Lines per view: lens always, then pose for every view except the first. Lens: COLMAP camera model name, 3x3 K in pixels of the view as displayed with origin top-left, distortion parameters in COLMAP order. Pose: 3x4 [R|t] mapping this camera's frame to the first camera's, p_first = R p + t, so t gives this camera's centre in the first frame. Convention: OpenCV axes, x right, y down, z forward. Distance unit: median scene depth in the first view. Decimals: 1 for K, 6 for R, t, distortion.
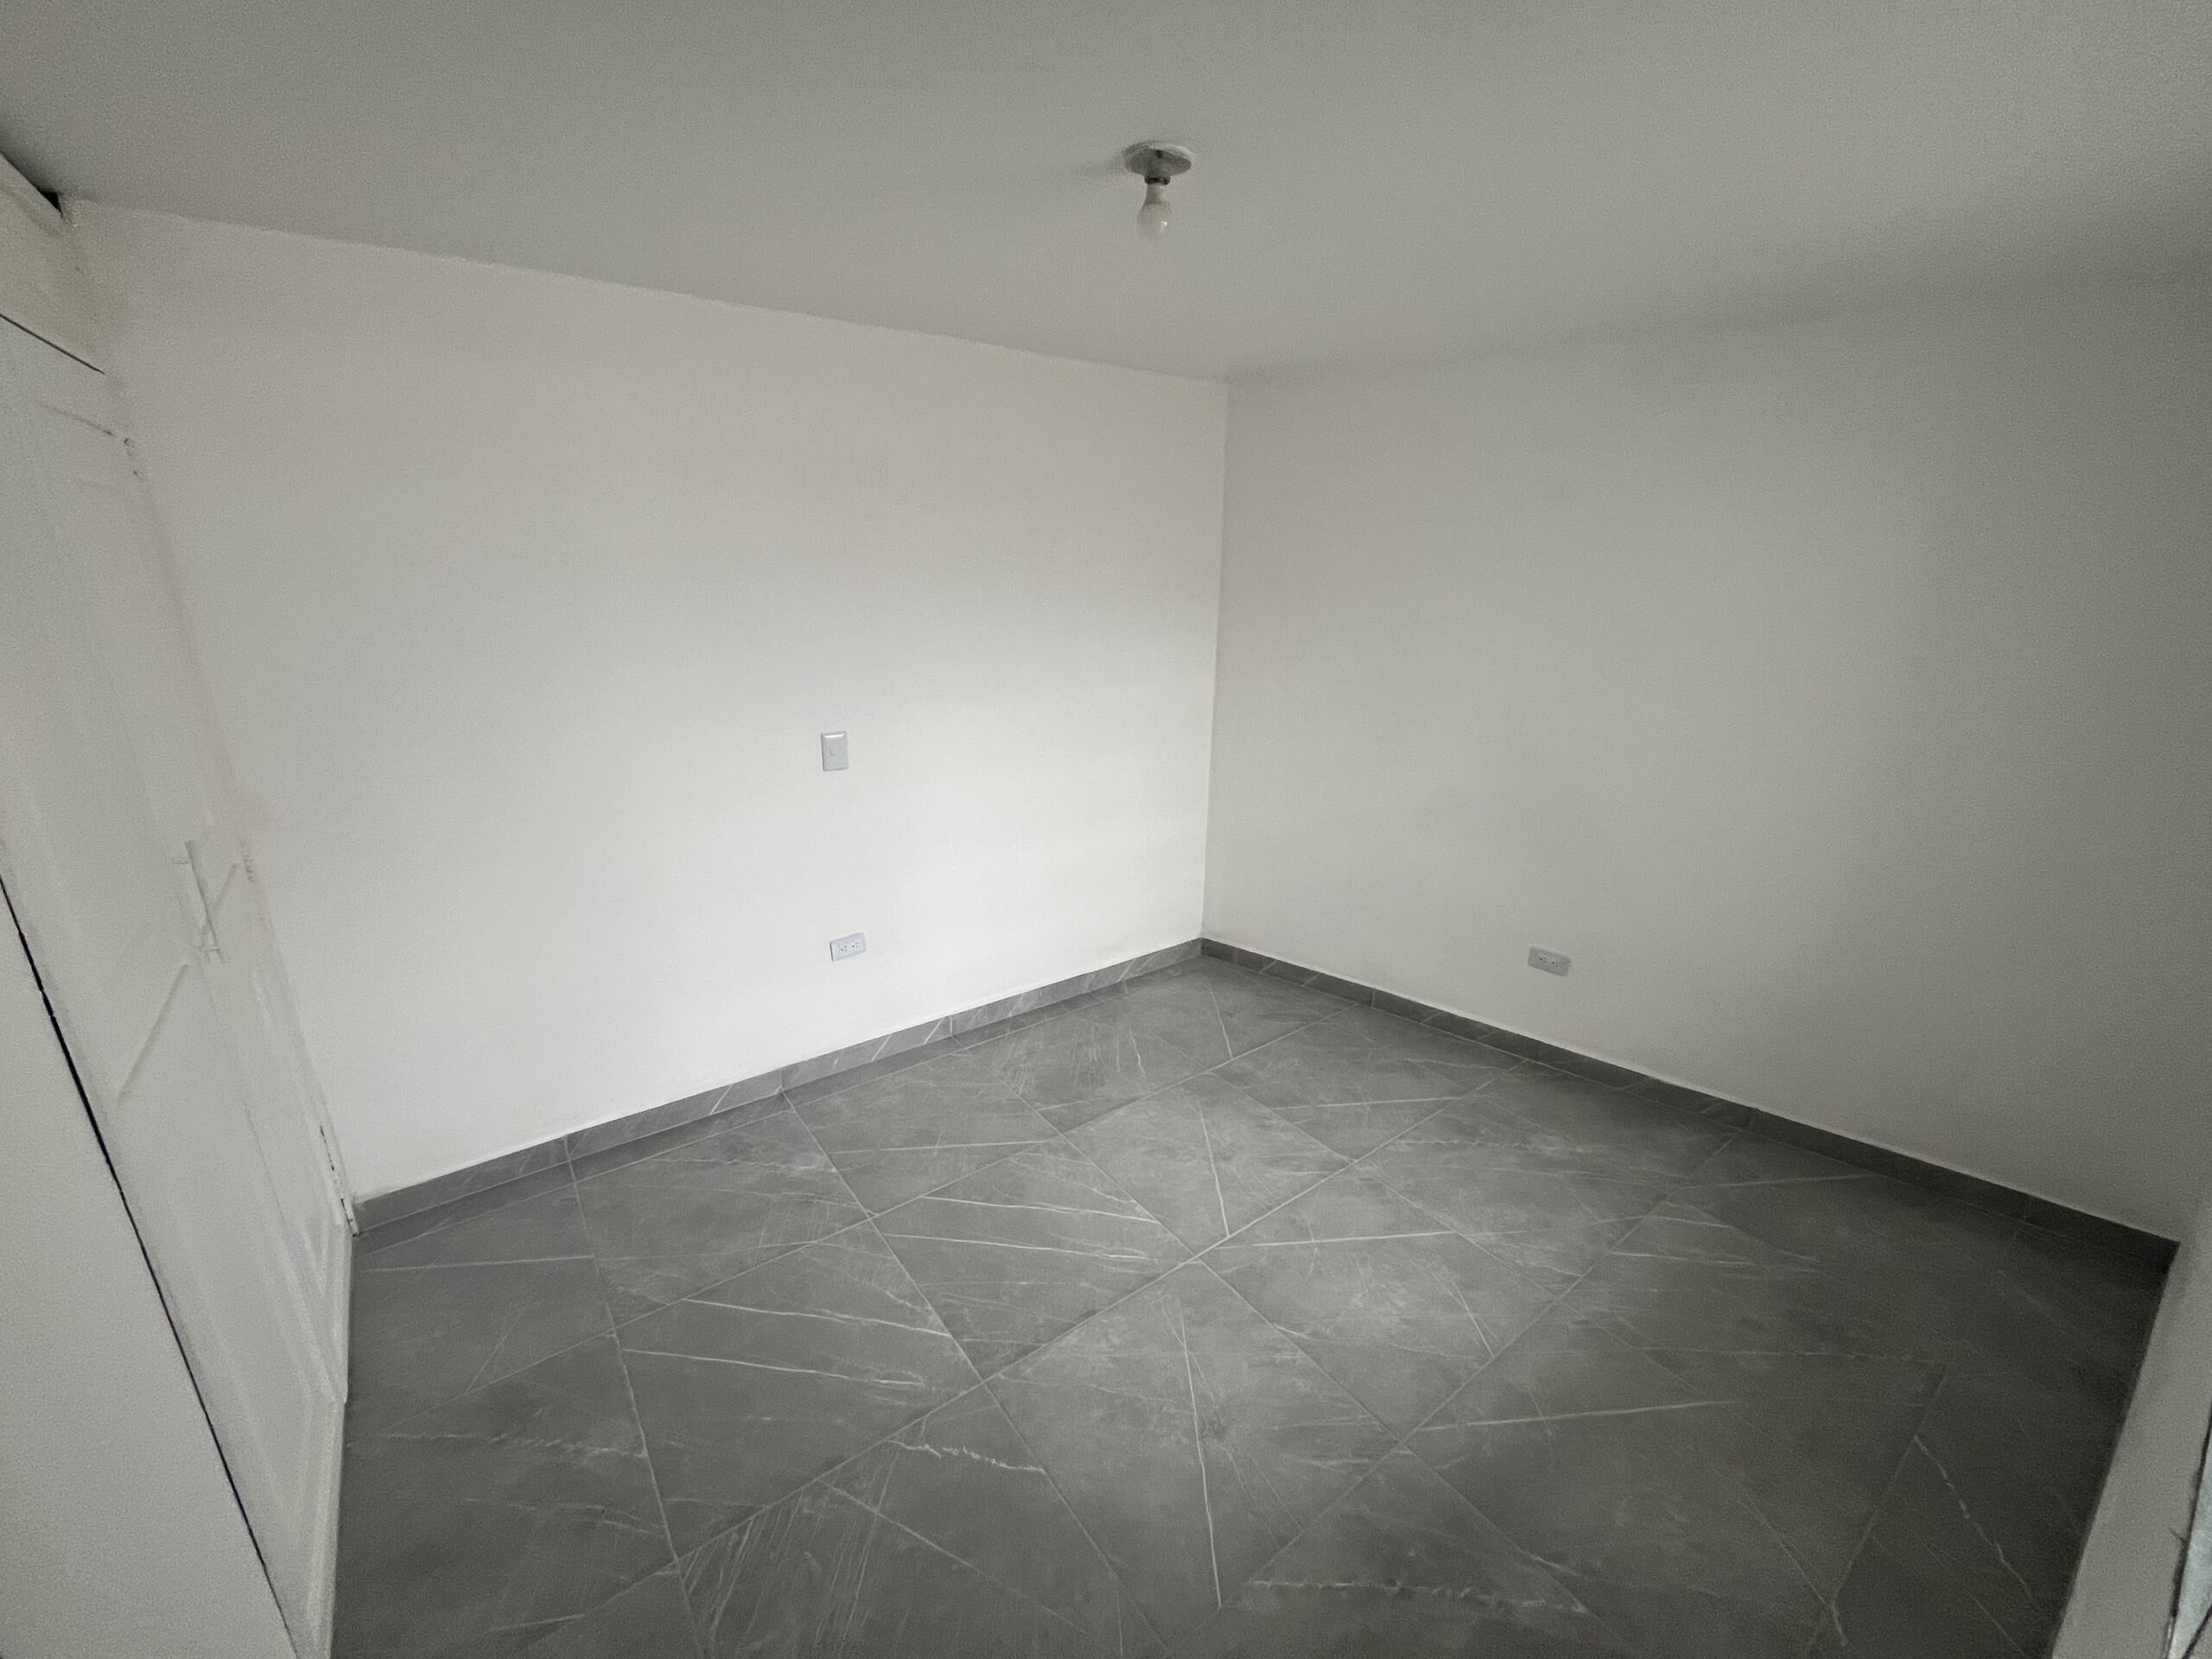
lens RADIAL K [[898.6, 0, 1092.0], [0, 898.6, 816.5], [0, 0, 1]] dist [-0.000761, 0.000071]
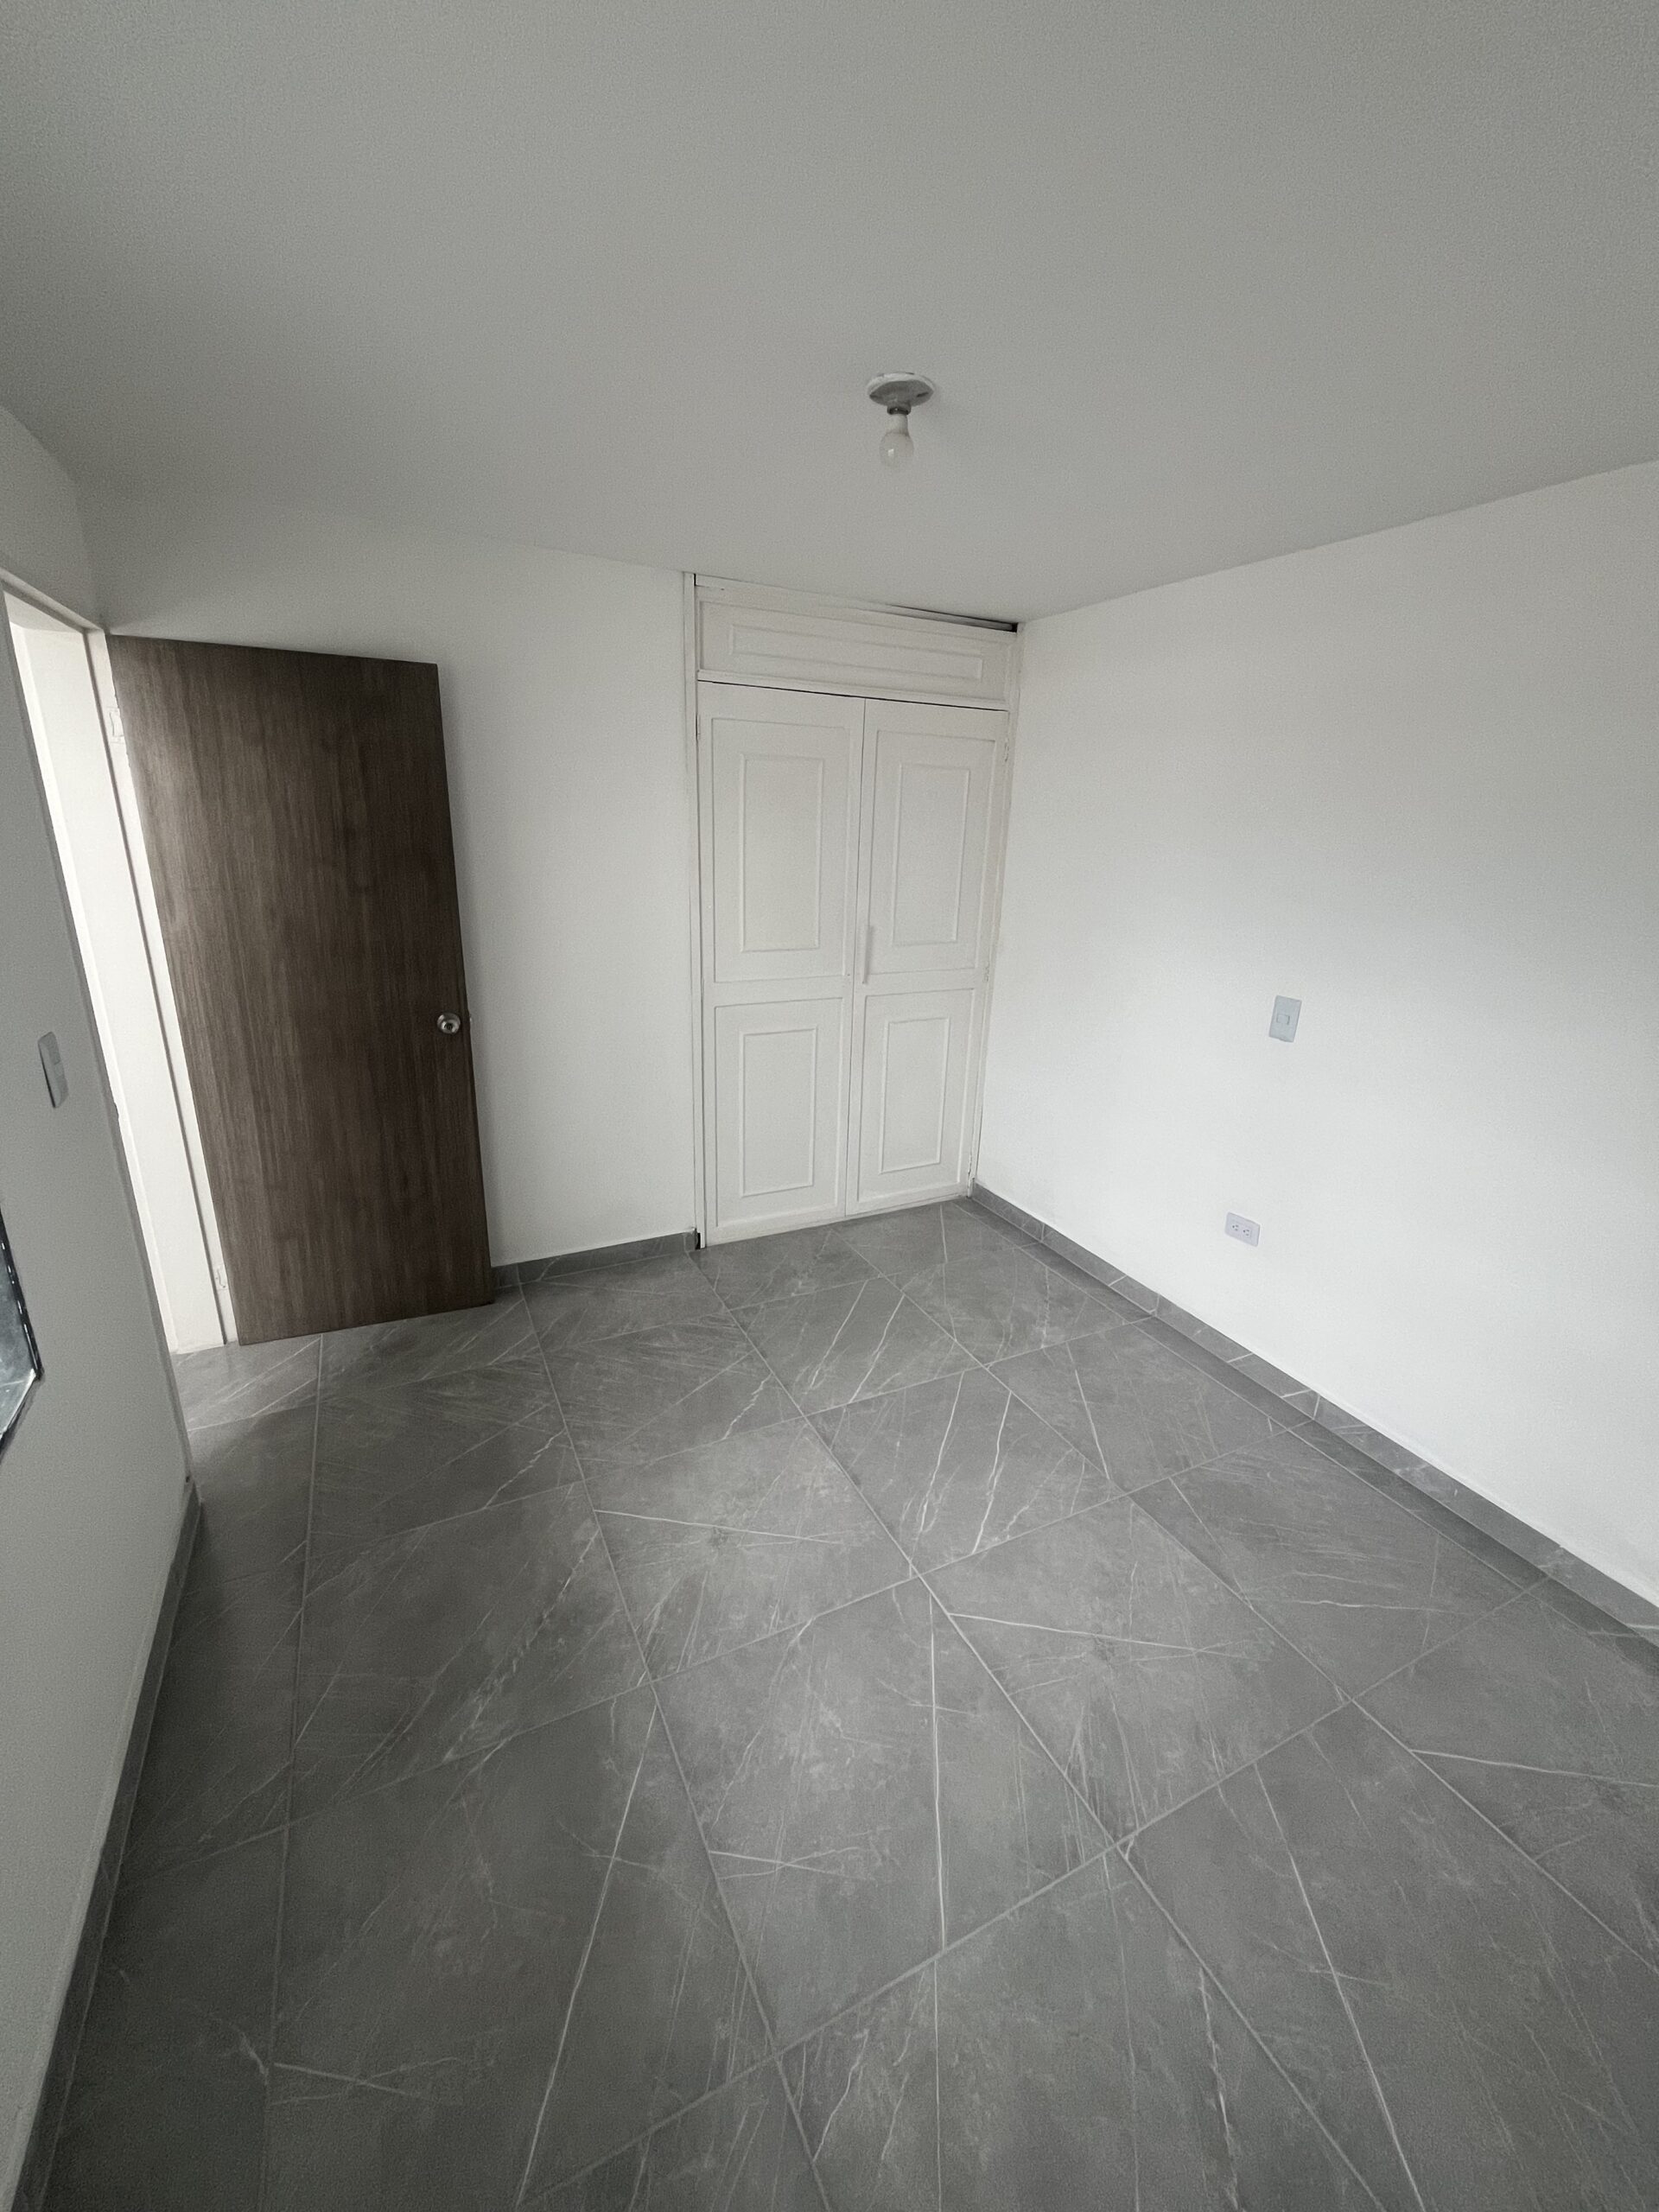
lens RADIAL K [[898.6, 0, 845.0], [0, 898.6, 1108.6], [0, 0, 1]] dist [-0.000761, 0.000071]
pose [[-0.157237, 0.291104, -0.943682, 0.851449], [-0.308644, 0.893216, 0.326963, -0.192510], [0.938091, 0.342672, -0.050599, 0.841496]]
